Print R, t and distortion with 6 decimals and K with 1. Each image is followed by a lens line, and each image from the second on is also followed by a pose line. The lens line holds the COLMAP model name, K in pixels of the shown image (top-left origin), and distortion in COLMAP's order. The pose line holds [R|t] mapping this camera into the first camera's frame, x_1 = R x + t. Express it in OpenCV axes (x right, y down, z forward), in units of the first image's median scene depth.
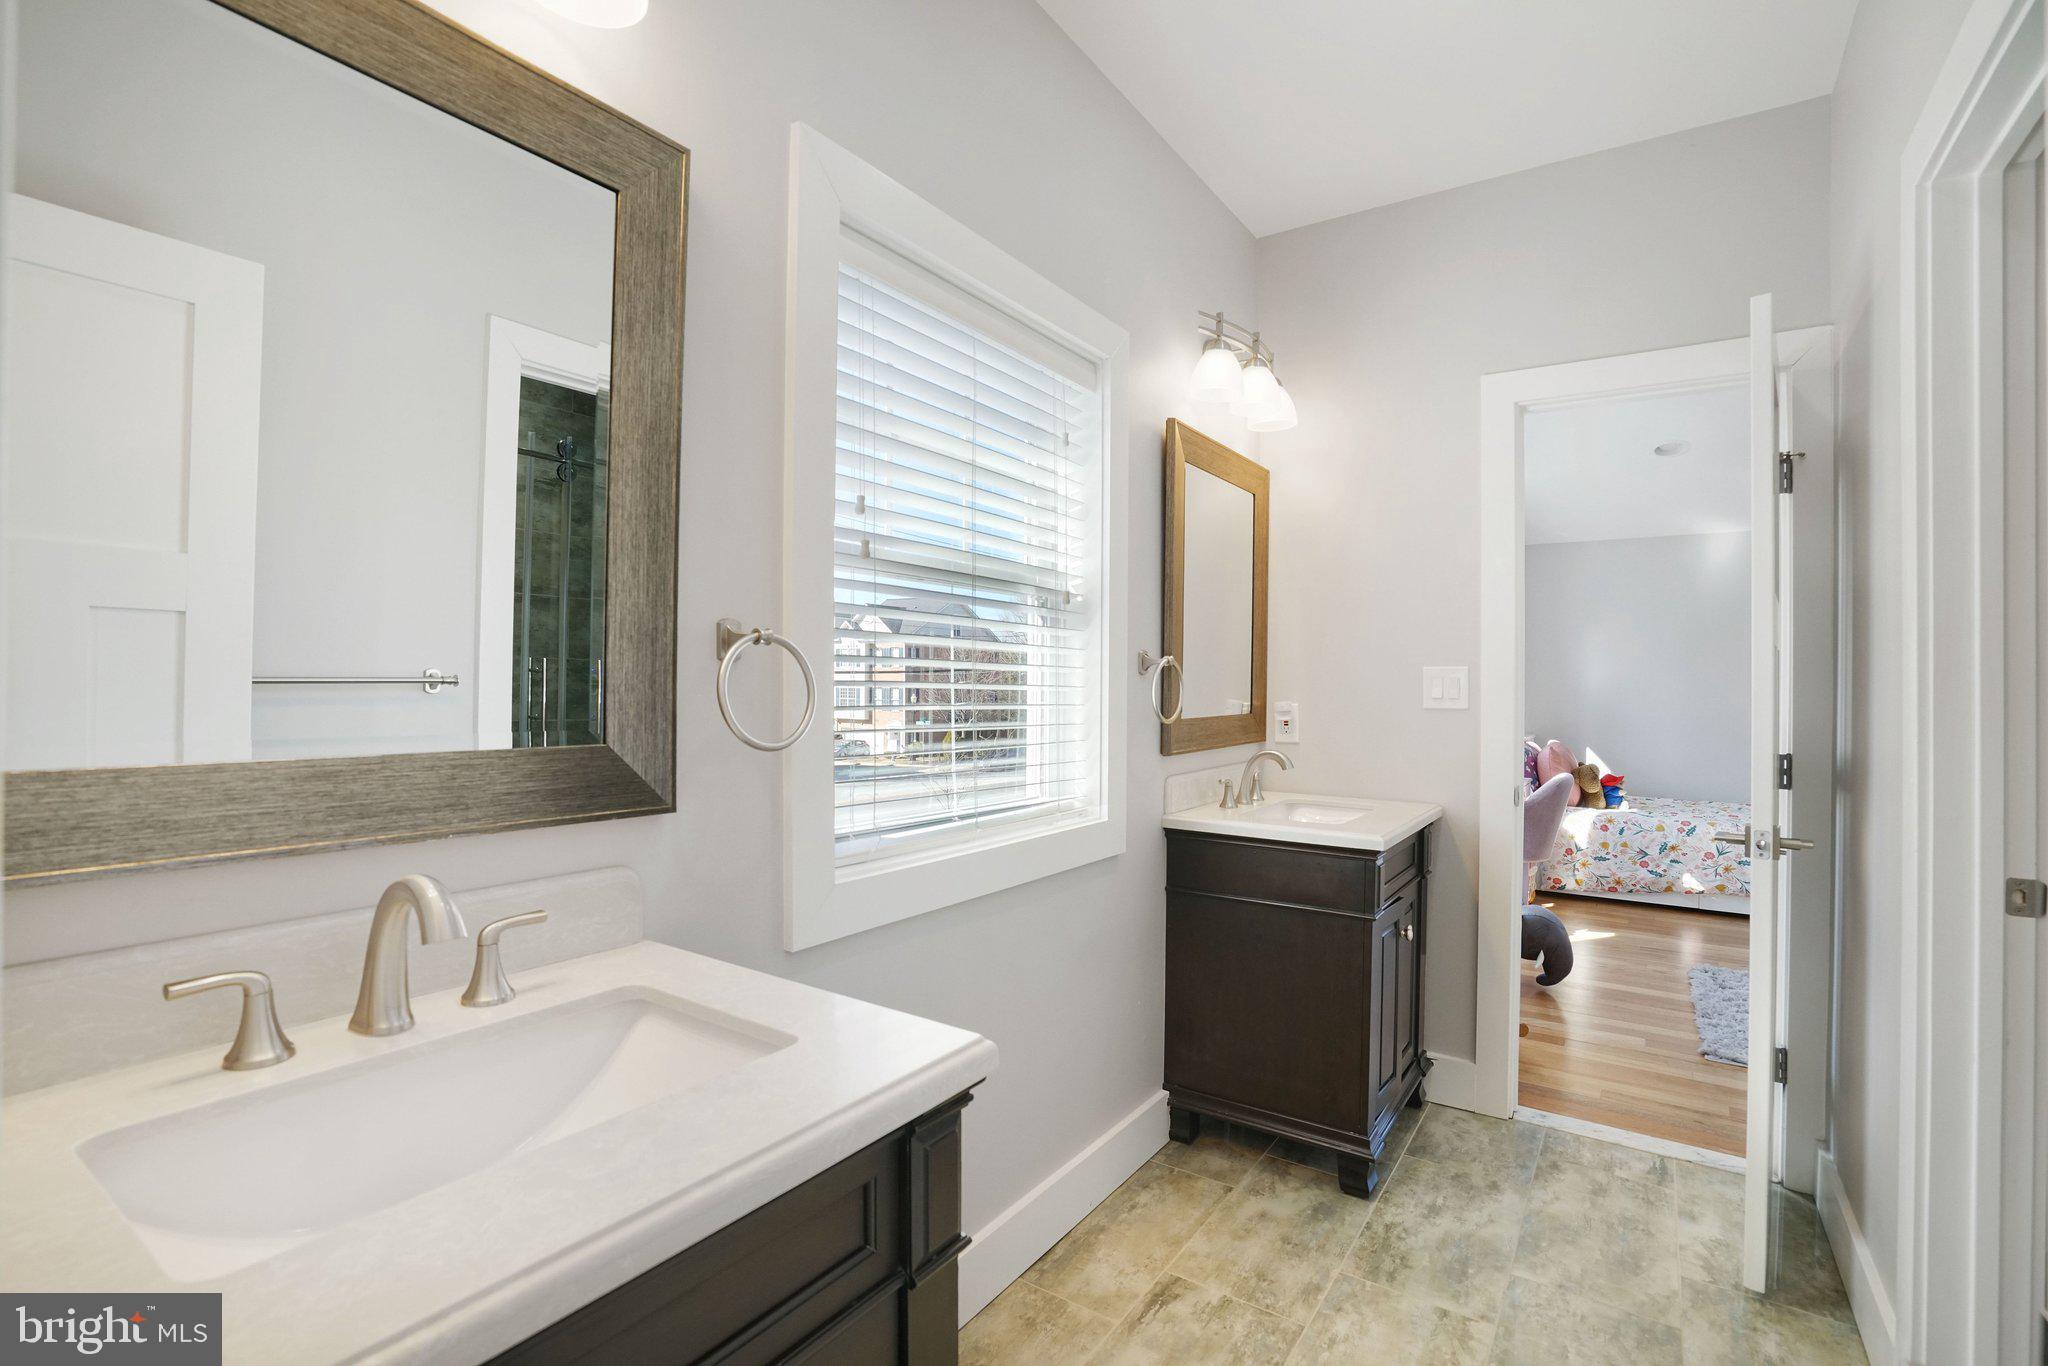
lens RADIAL K [[939.2, 0, 1008.8], [0, 939.2, 690.9], [0, 0, 1]] dist [-0.066995, 0.027461]
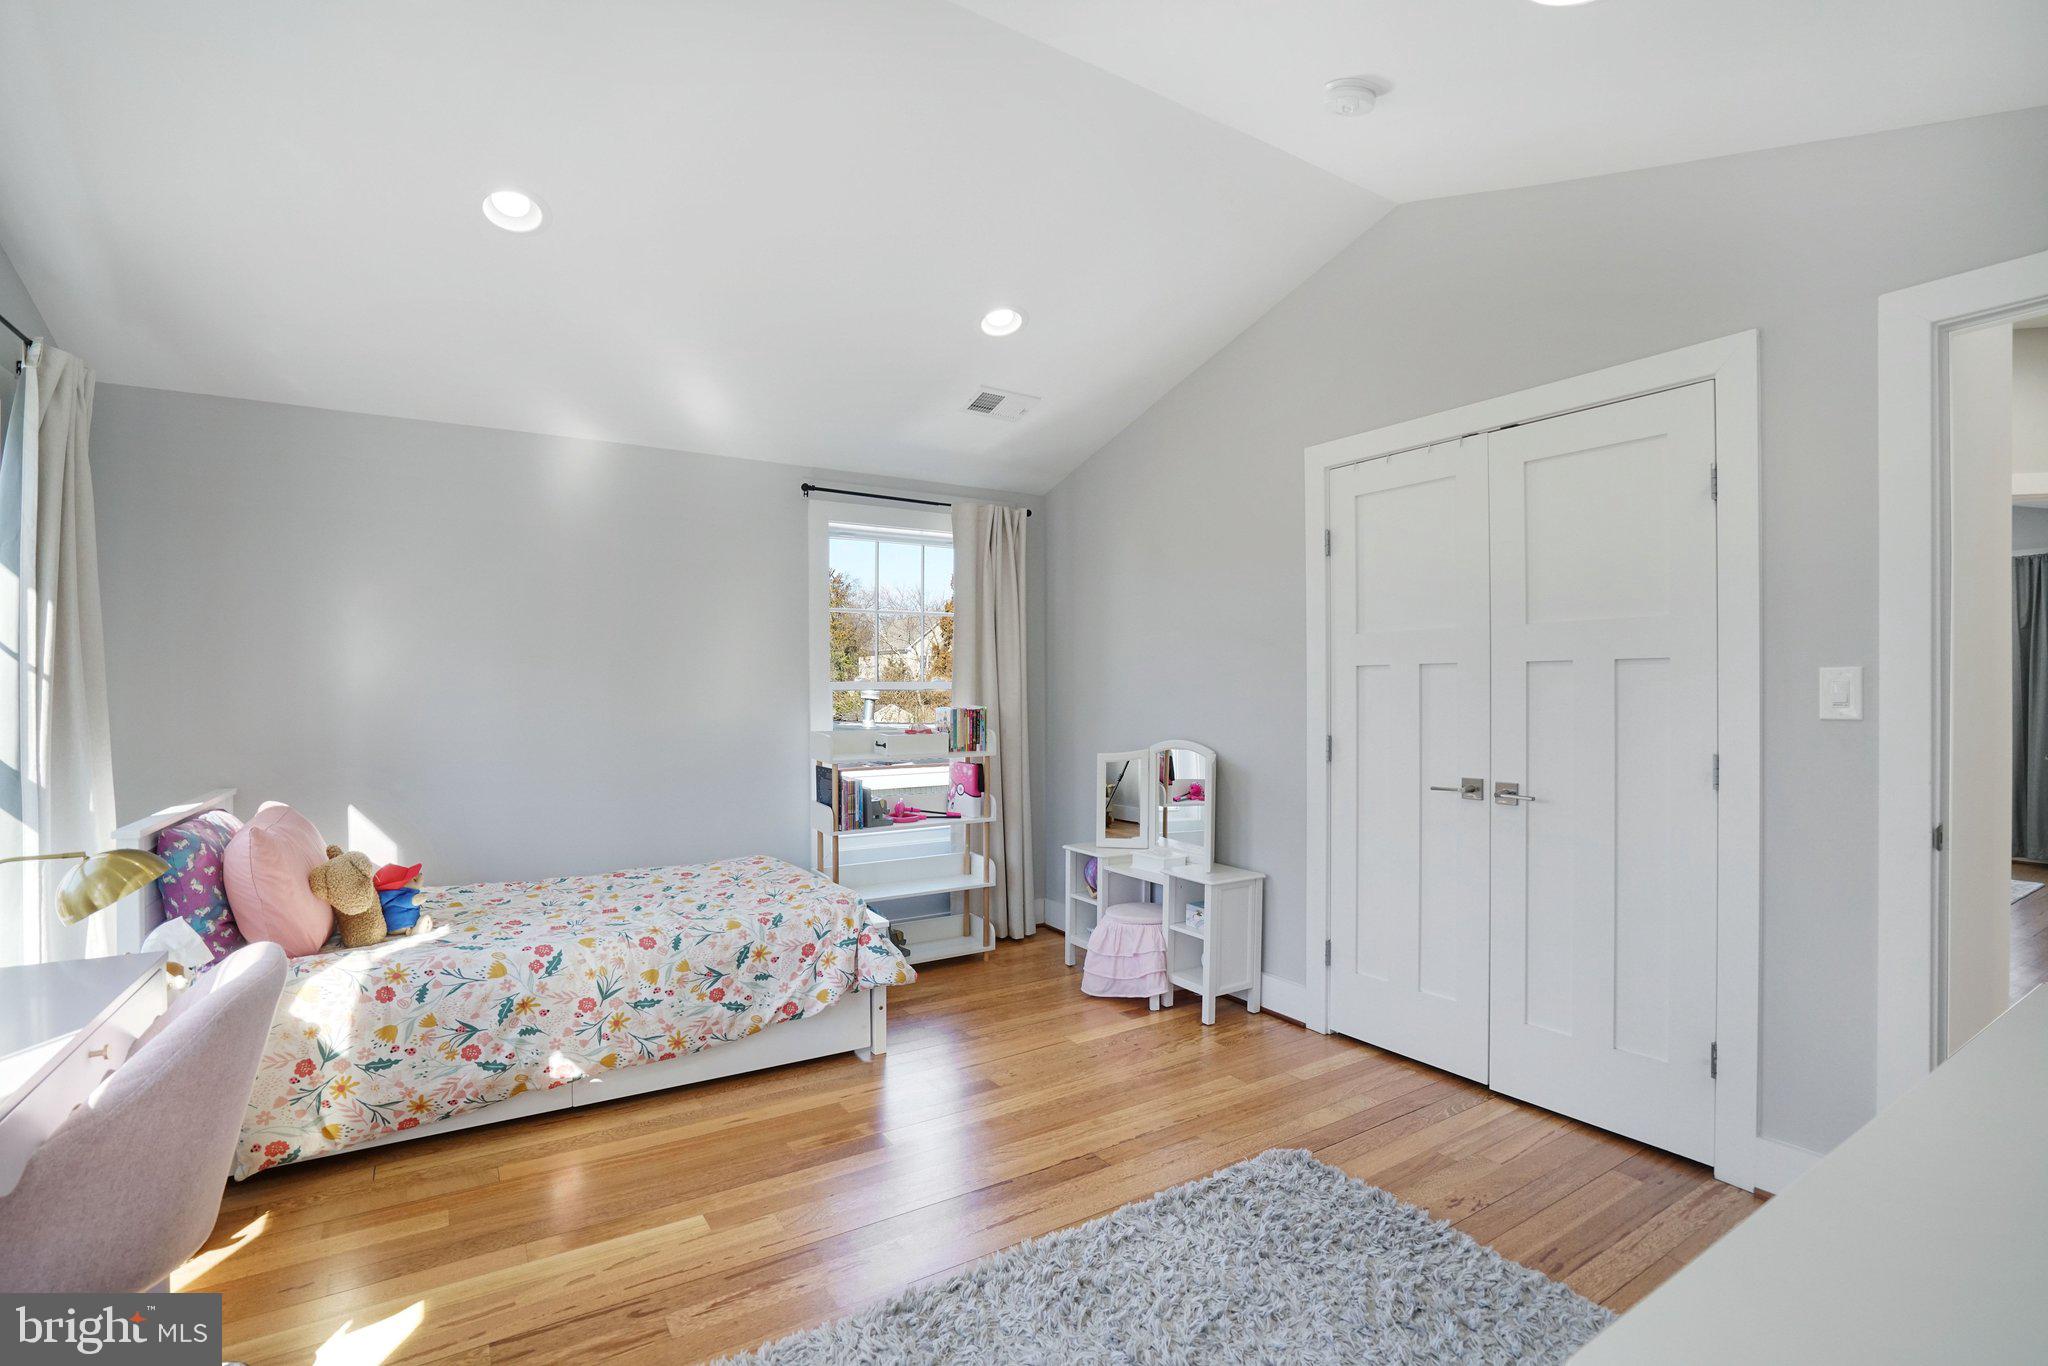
lens RADIAL K [[939.2, 0, 1008.8], [0, 939.2, 690.9], [0, 0, 1]] dist [-0.066995, 0.027461]
pose [[0.388027, -0.007463, 0.921618, 0.353144], [0.011694, 0.999927, 0.003174, -0.001283], [-0.921574, 0.009546, 0.388086, 0.535642]]
